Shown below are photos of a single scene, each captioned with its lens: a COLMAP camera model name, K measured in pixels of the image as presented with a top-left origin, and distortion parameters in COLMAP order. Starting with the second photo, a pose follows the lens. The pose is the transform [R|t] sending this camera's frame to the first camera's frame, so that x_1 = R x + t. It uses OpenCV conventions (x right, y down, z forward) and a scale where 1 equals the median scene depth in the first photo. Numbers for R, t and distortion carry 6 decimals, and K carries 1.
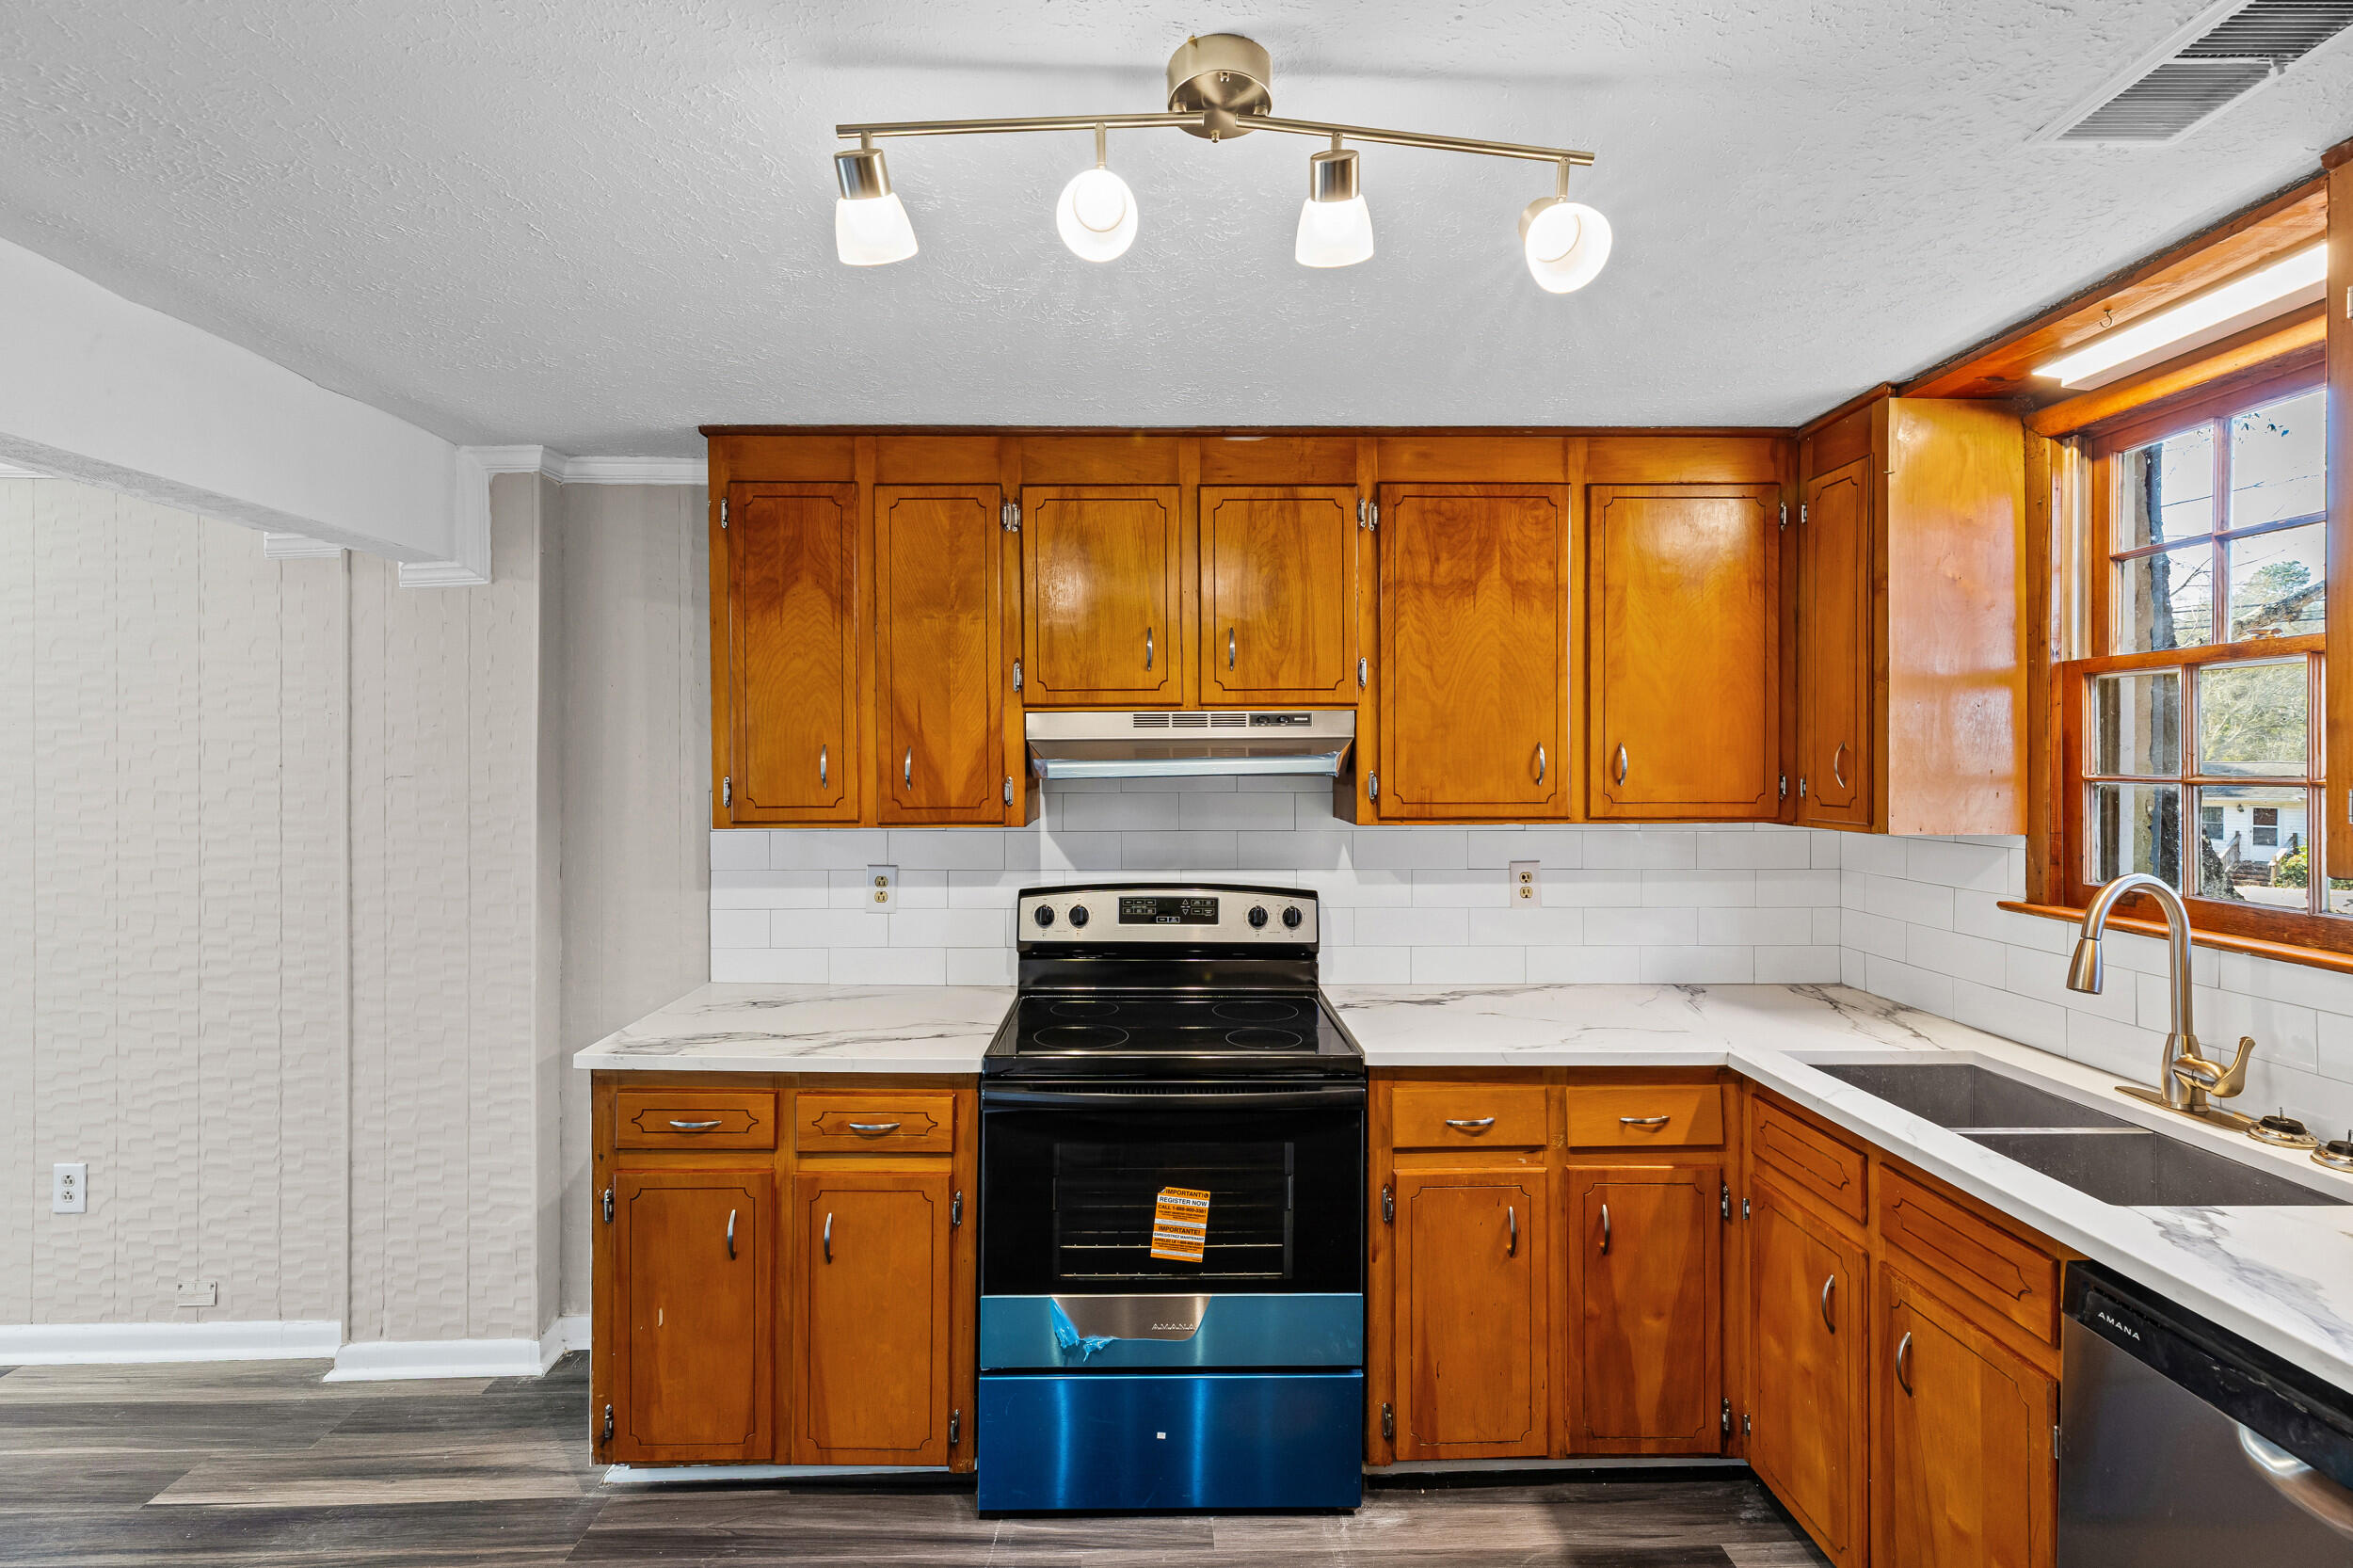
lens RADIAL K [[1057.7, 0, 1174.8], [0, 1057.7, 765.4], [0, 0, 1]] dist [0.003377, 0.001585]
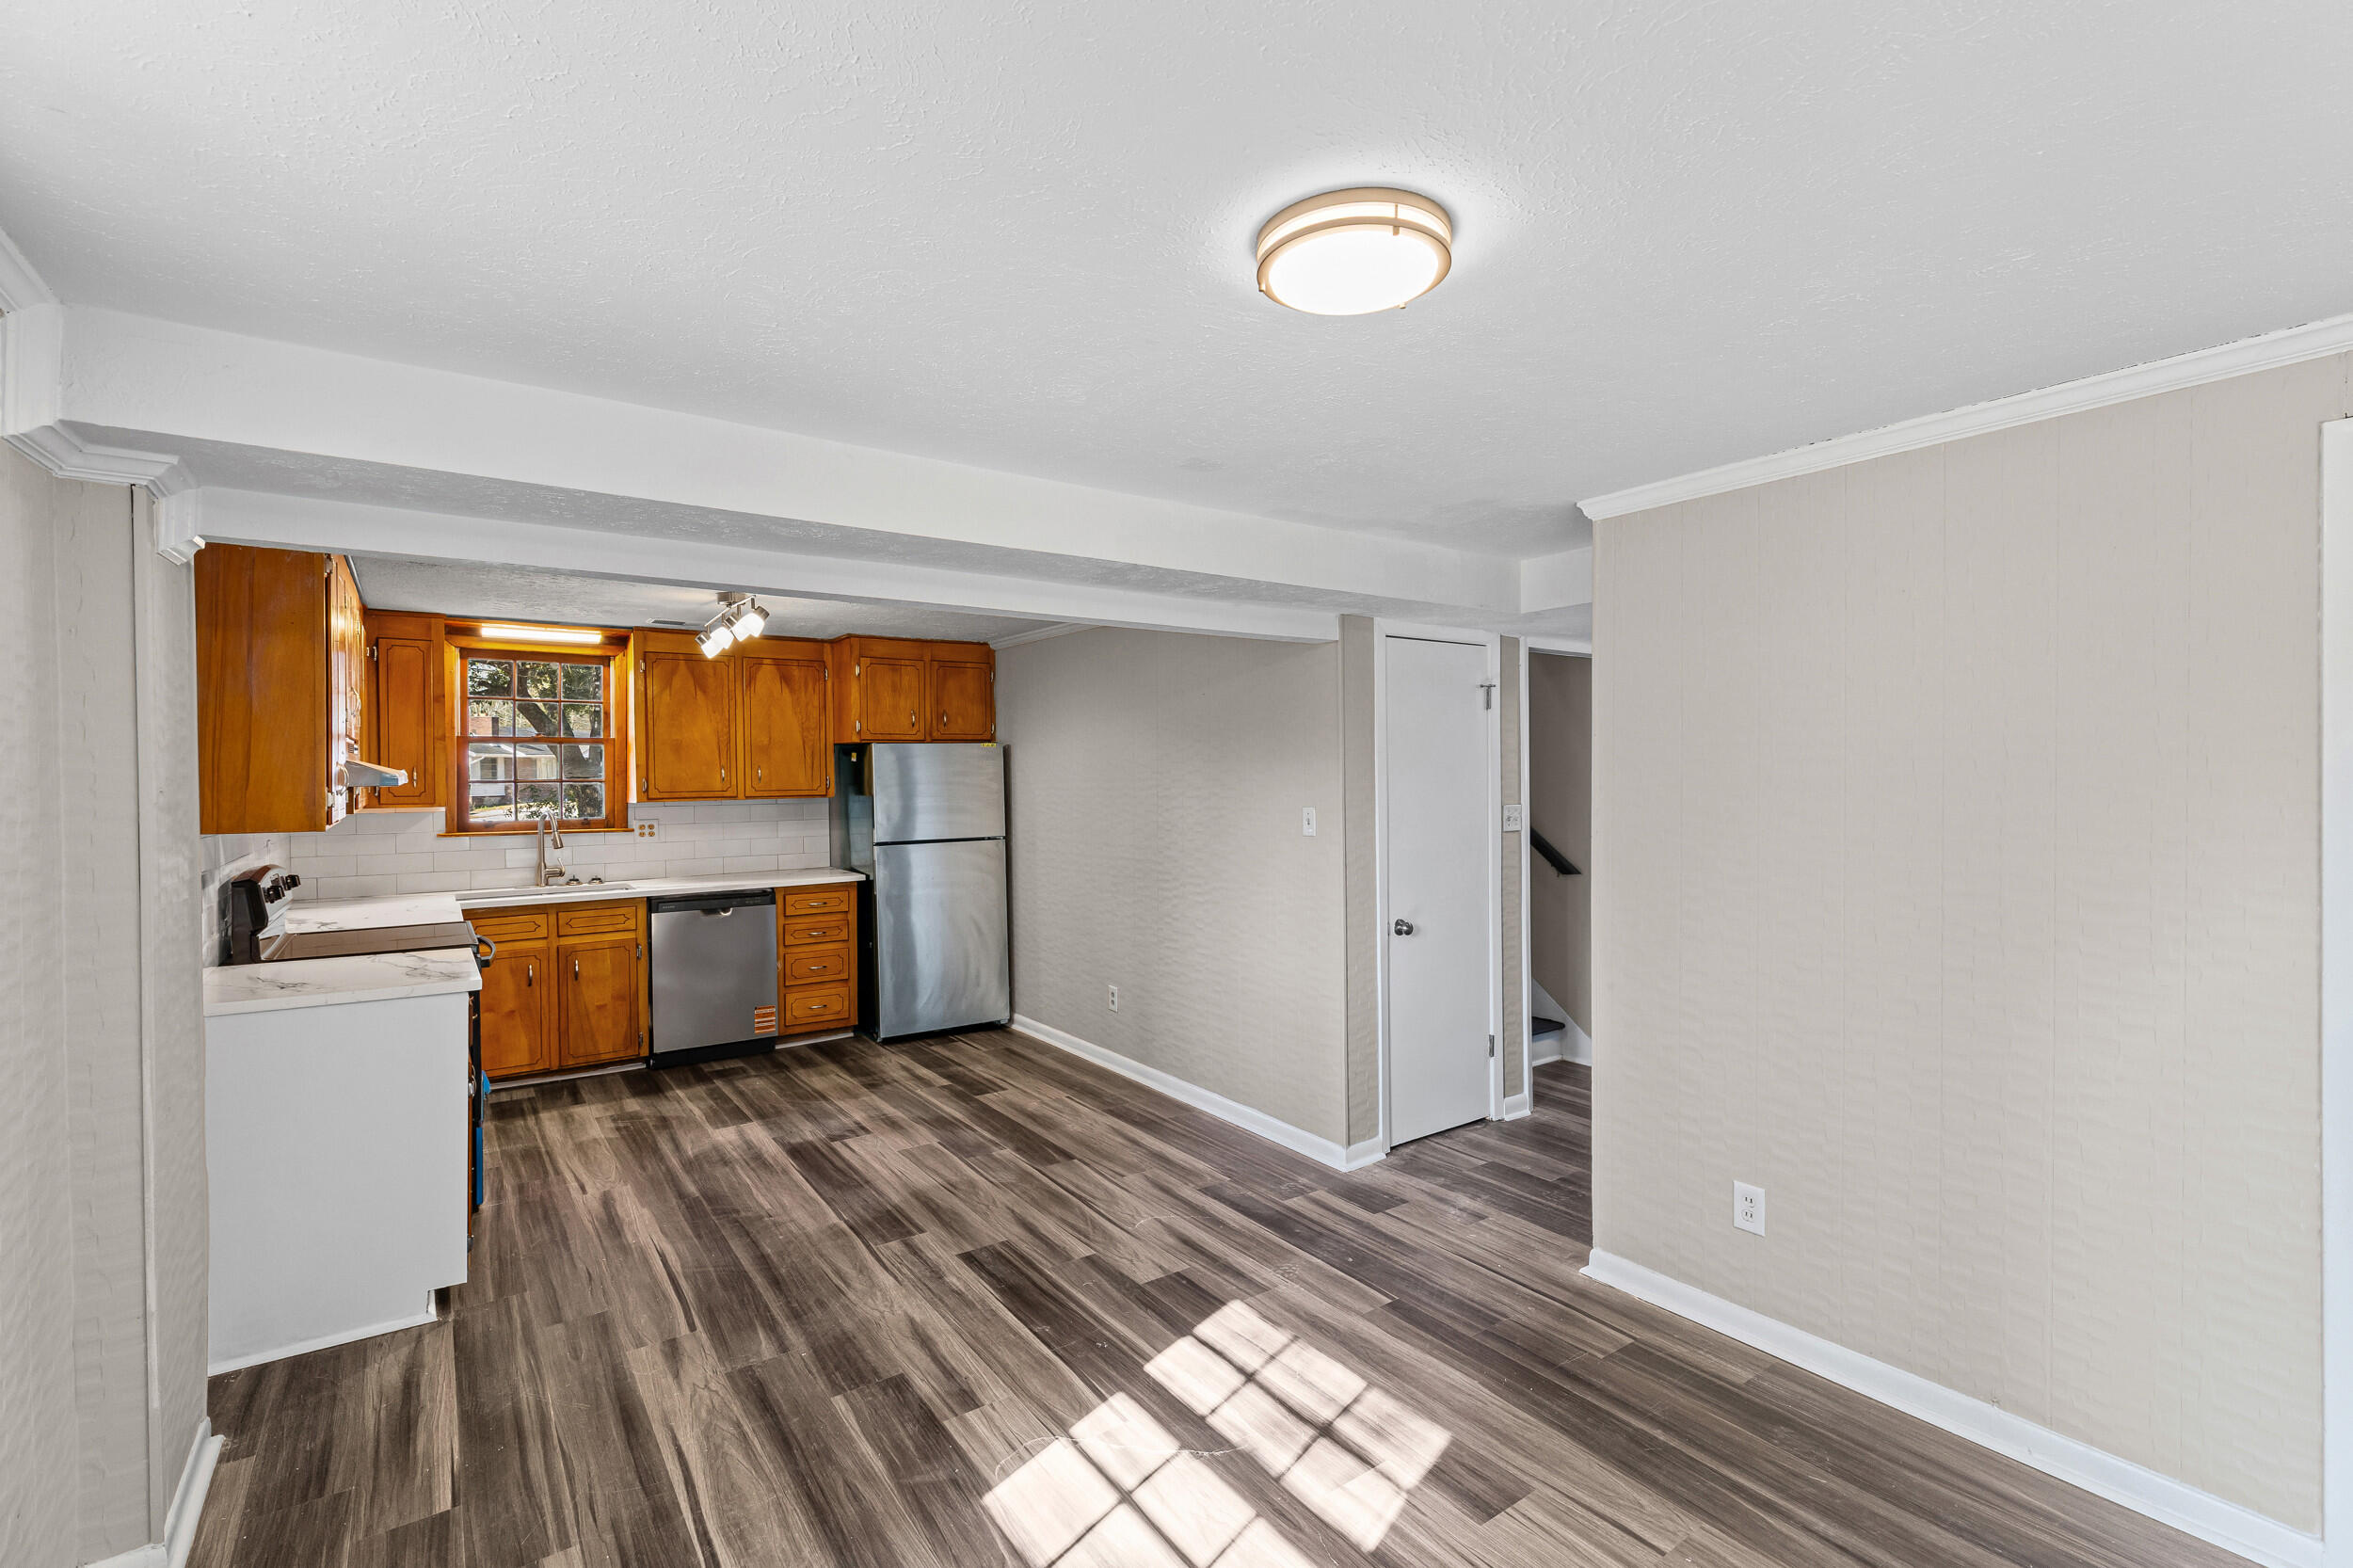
lens RADIAL K [[1057.7, 0, 1179.1], [0, 1057.7, 777.9], [0, 0, 1]] dist [0.003377, 0.001585]
pose [[-0.567268, 0.000267, 0.823533, -2.192418], [0.009760, 0.999932, 0.006399, 0.002437], [-0.823475, 0.011668, -0.567232, 1.000703]]
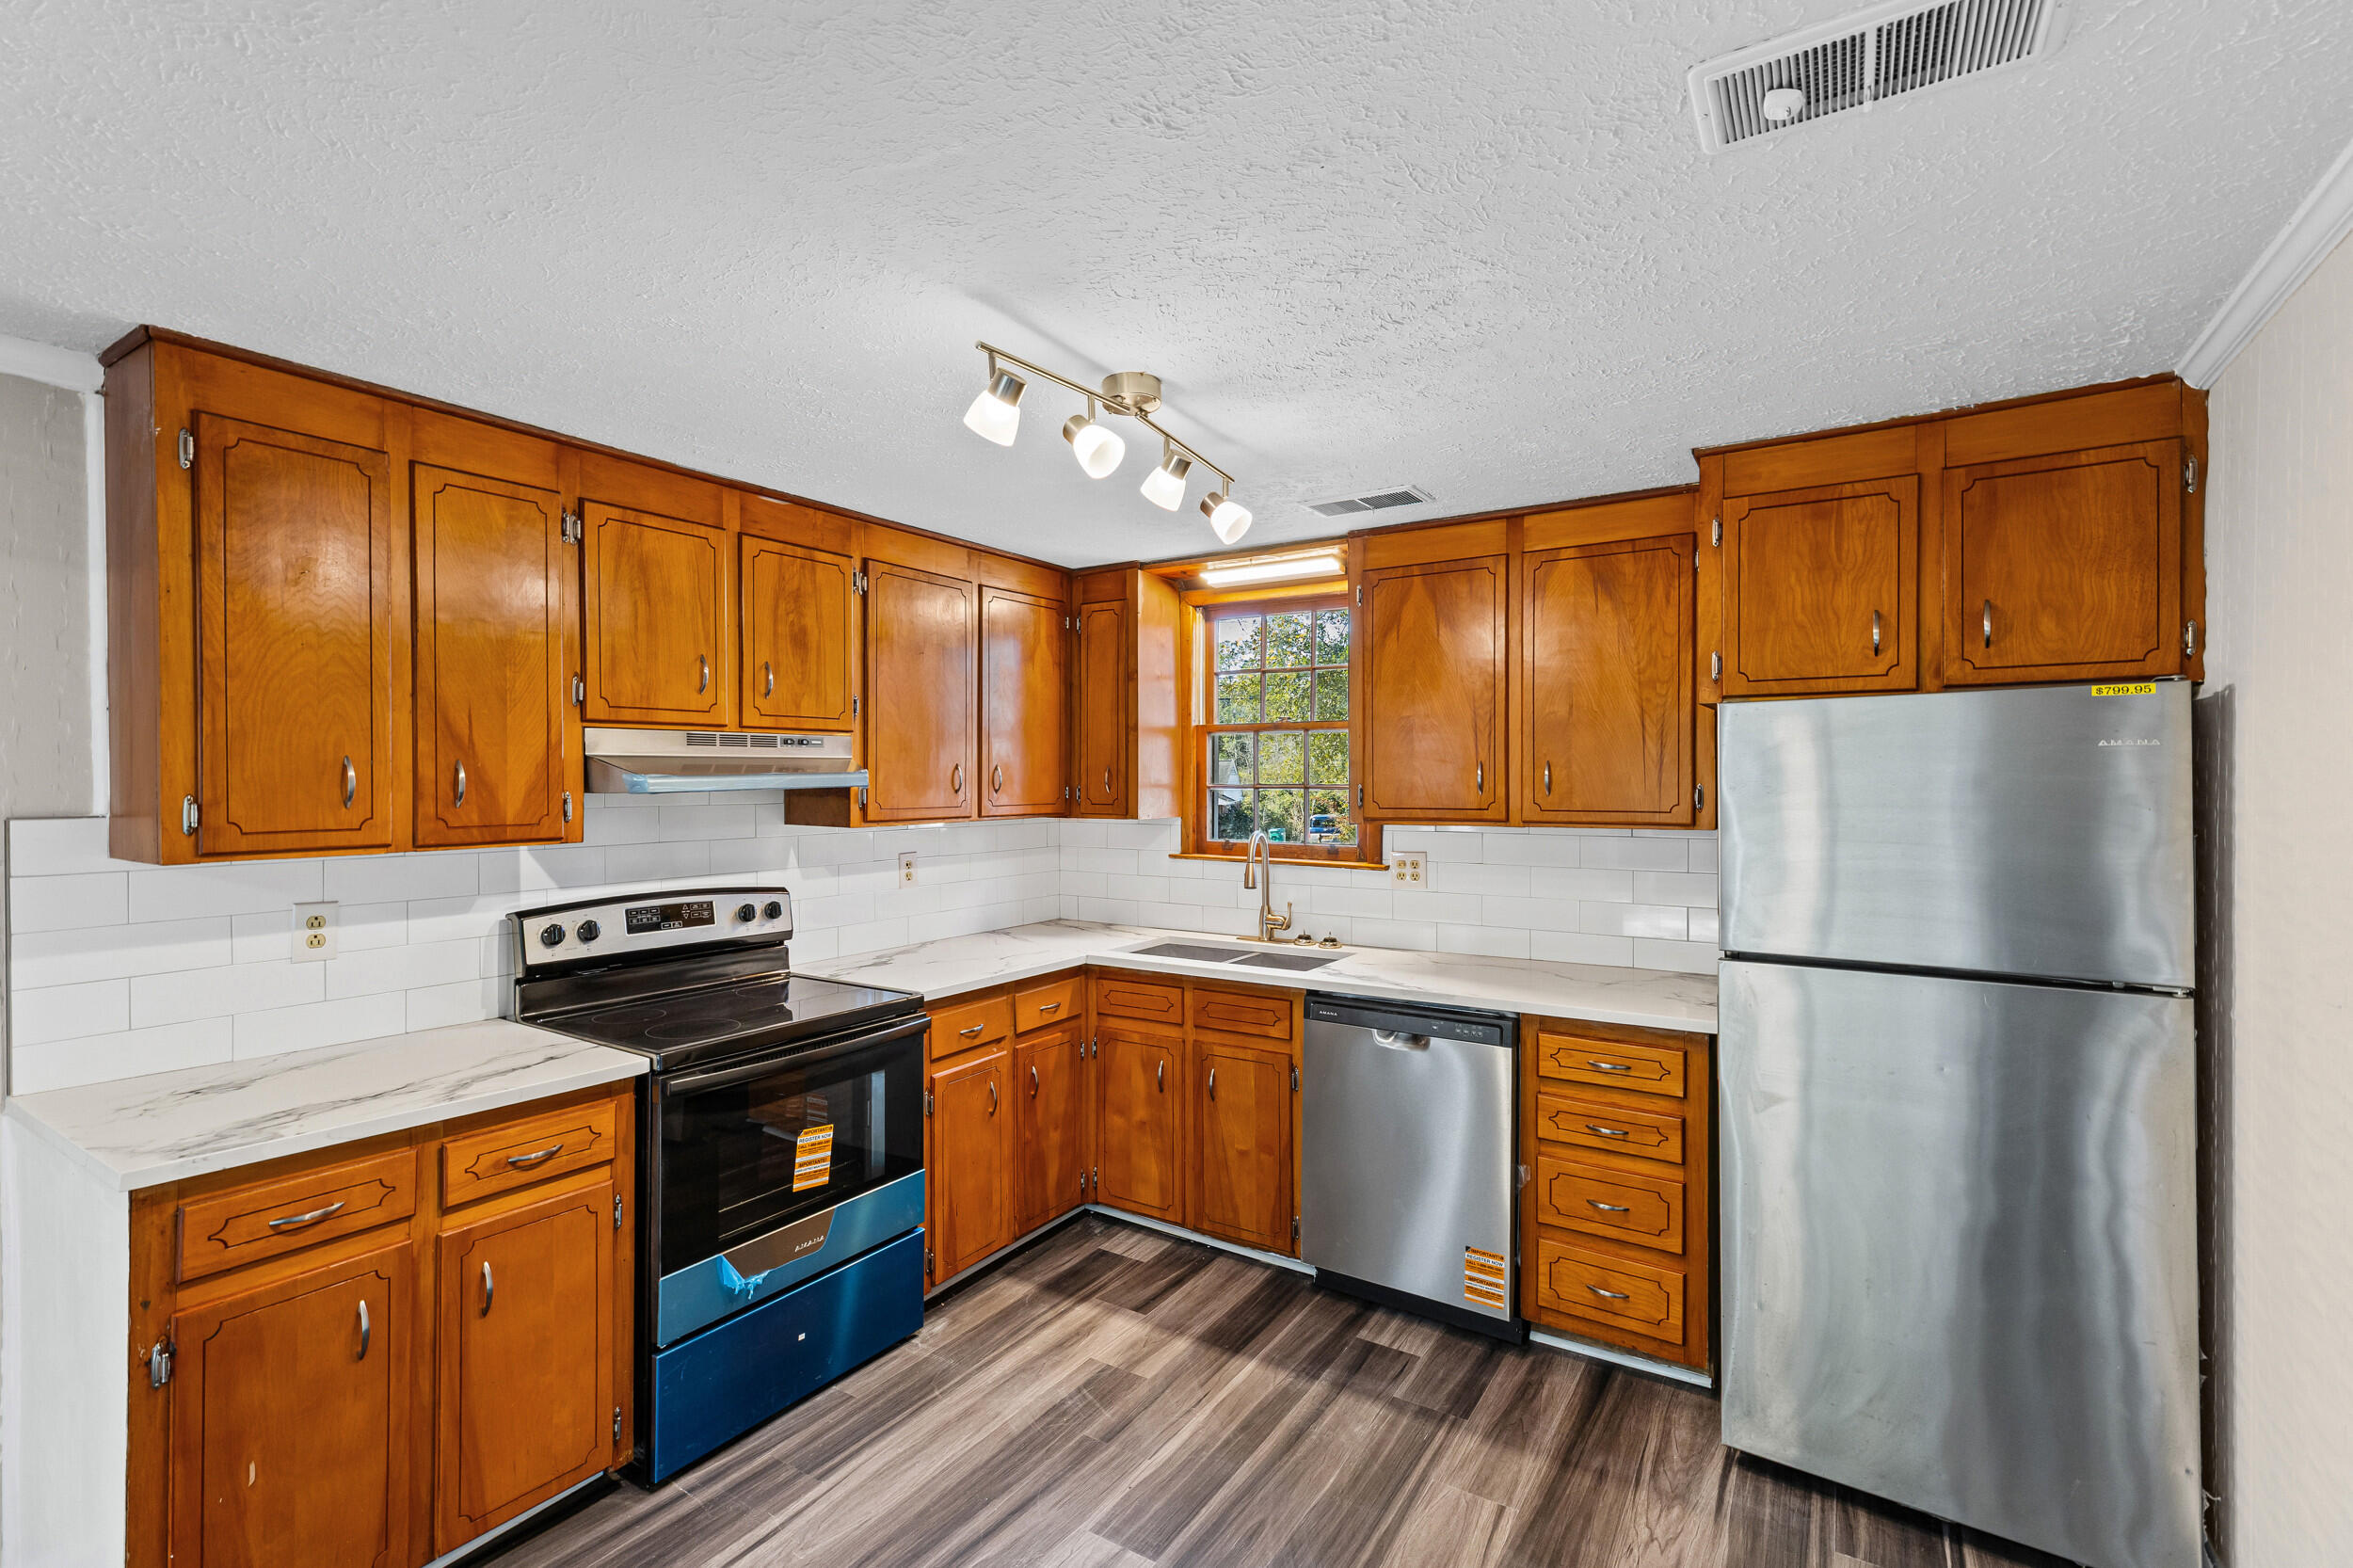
lens RADIAL K [[1057.7, 0, 1180.0], [0, 1057.7, 786.7], [0, 0, 1]] dist [0.003377, 0.001585]
pose [[0.552082, -0.005925, 0.833769, -0.747963], [0.002458, 0.999982, 0.005479, 0.002063], [-0.833786, -0.000976, 0.552087, -0.021303]]
